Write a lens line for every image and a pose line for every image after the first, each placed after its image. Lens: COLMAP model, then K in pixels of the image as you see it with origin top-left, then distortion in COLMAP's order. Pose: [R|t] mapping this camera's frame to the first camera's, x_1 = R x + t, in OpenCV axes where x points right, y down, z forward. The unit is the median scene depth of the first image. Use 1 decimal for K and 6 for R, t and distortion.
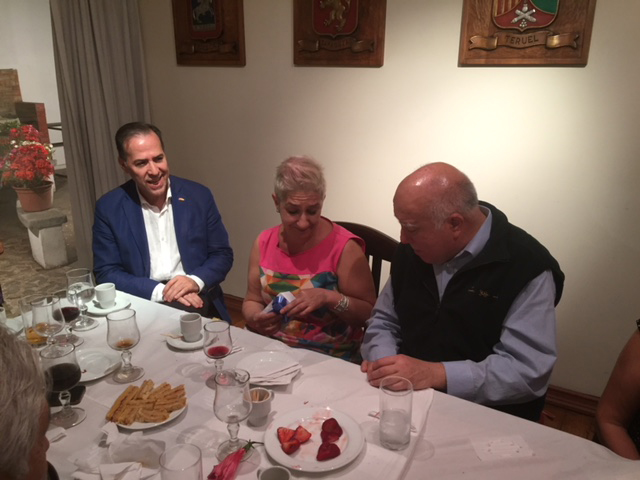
lens RADIAL K [[540.3, 0, 319.5], [0, 540.3, 242.9], [0, 0, 1]] dist [0.084533, -0.109057]
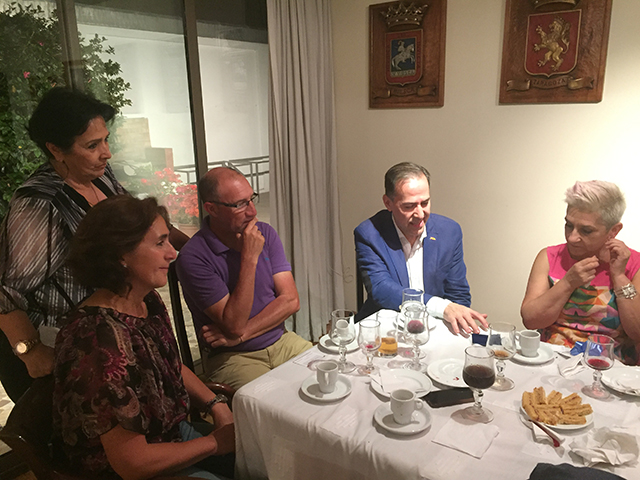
lens RADIAL K [[540.3, 0, 328.3], [0, 540.3, 240.5], [0, 0, 1]] dist [0.084533, -0.109057]
pose [[0.994634, -0.001506, -0.103443, -0.339067], [-0.006324, 0.997138, -0.075332, 0.024448], [0.103260, 0.075582, 0.991779, -0.080642]]
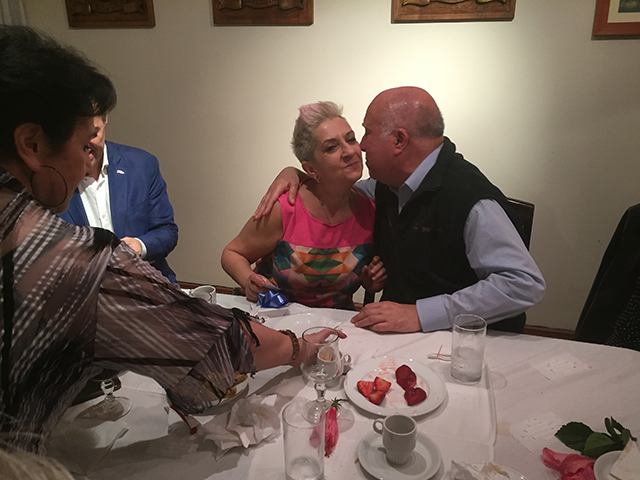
lens RADIAL K [[540.3, 0, 318.8], [0, 540.3, 239.3], [0, 0, 1]] dist [0.084533, -0.109057]
pose [[0.966726, -0.100745, 0.235143, -0.166513], [0.091896, 0.994595, 0.048324, 0.016125], [-0.238740, -0.025108, 0.970759, 0.040193]]
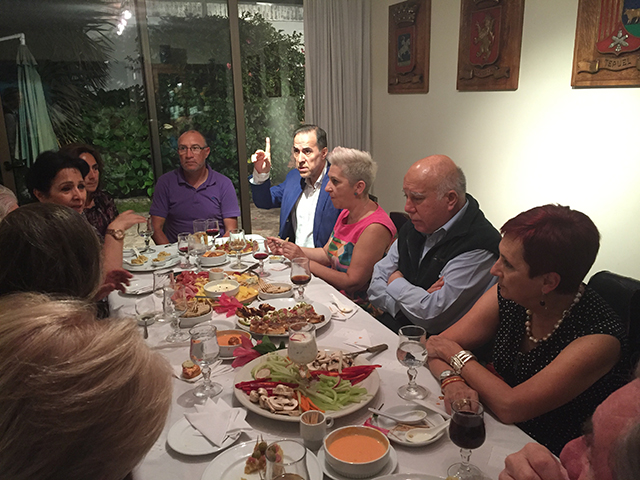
lens RADIAL K [[540.3, 0, 318.3], [0, 540.3, 234.3], [0, 0, 1]] dist [0.084533, -0.109057]
pose [[0.823761, 0.120948, -0.553886, 0.511031], [-0.153403, 0.988086, -0.012386, 0.058033], [0.545789, 0.095171, 0.832501, -0.165752]]
